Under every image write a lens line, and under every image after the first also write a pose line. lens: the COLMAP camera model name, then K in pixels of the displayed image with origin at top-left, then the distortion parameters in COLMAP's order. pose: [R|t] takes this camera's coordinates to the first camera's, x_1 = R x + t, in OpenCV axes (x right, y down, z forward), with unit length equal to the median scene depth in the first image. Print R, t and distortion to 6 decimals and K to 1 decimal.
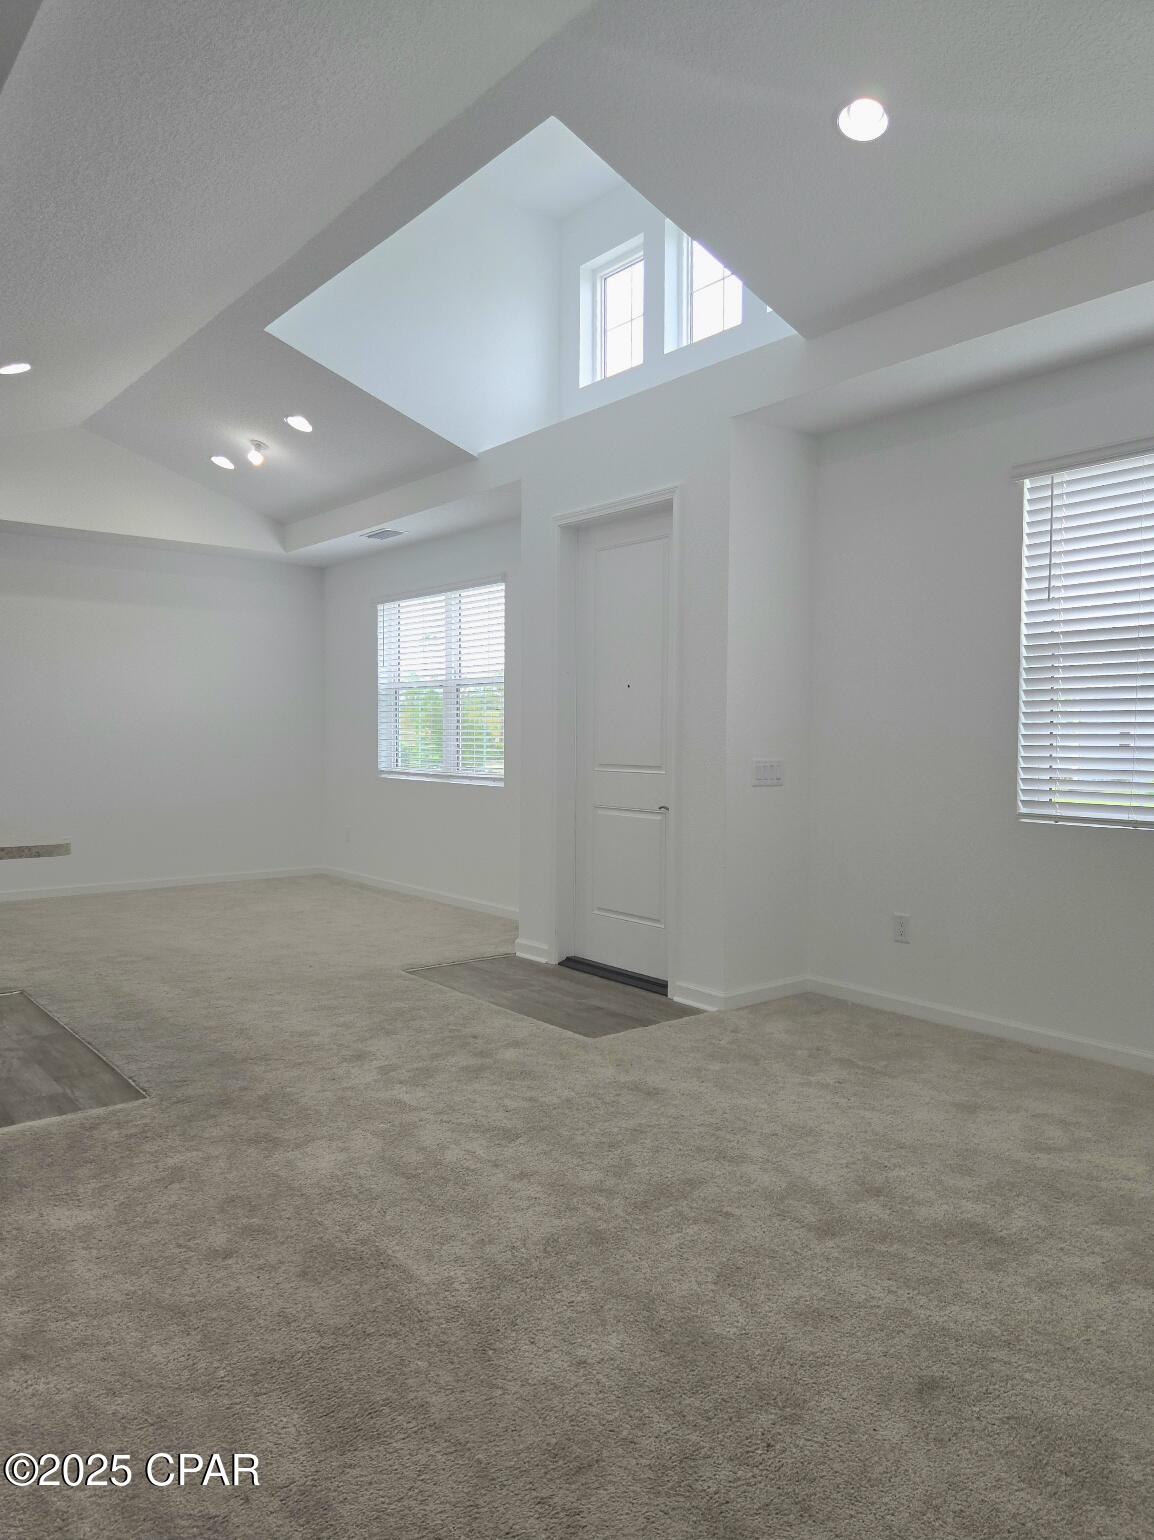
lens RADIAL K [[1051.0, 0, 568.8], [0, 1051.0, 776.1], [0, 0, 1]] dist [0.065043, -0.003706]
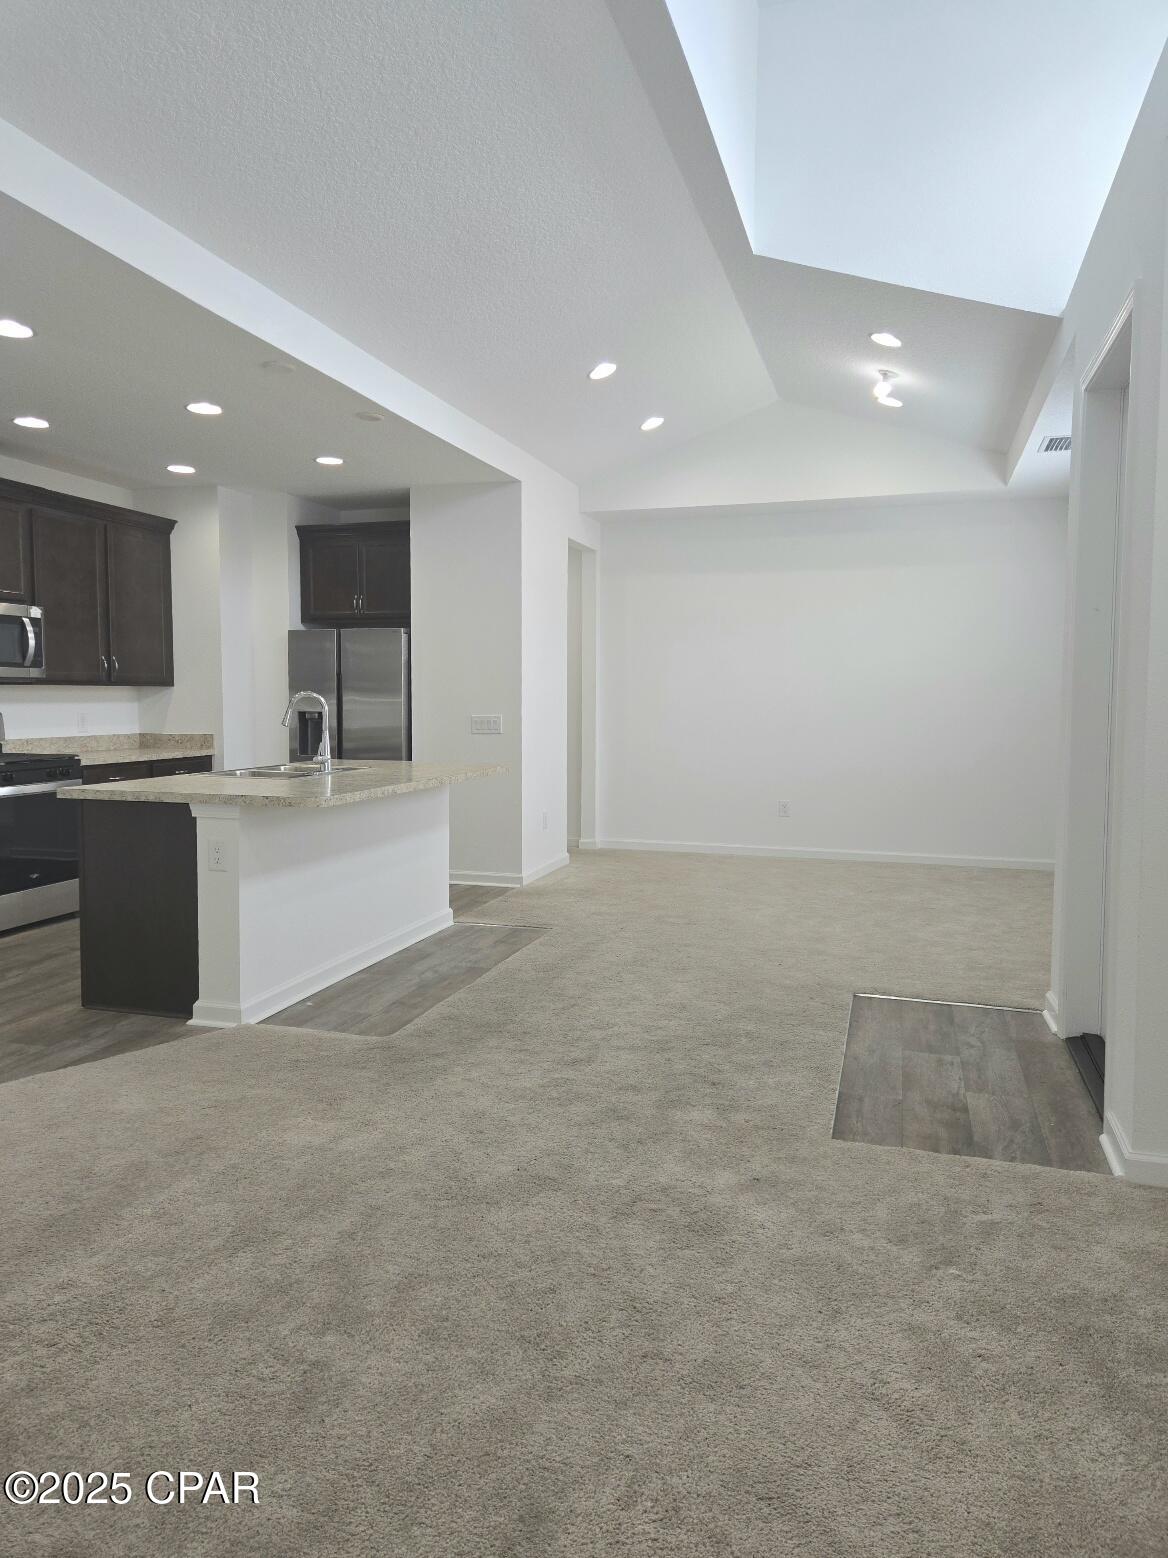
lens RADIAL K [[1063.2, 0, 598.2], [0, 1063.2, 770.8], [0, 0, 1]] dist [0.065043, -0.003706]
pose [[0.565776, 0.058015, -0.822516, 0.520829], [-0.034220, 0.998314, 0.046876, -0.026298], [0.823849, 0.001625, 0.566807, 0.468849]]
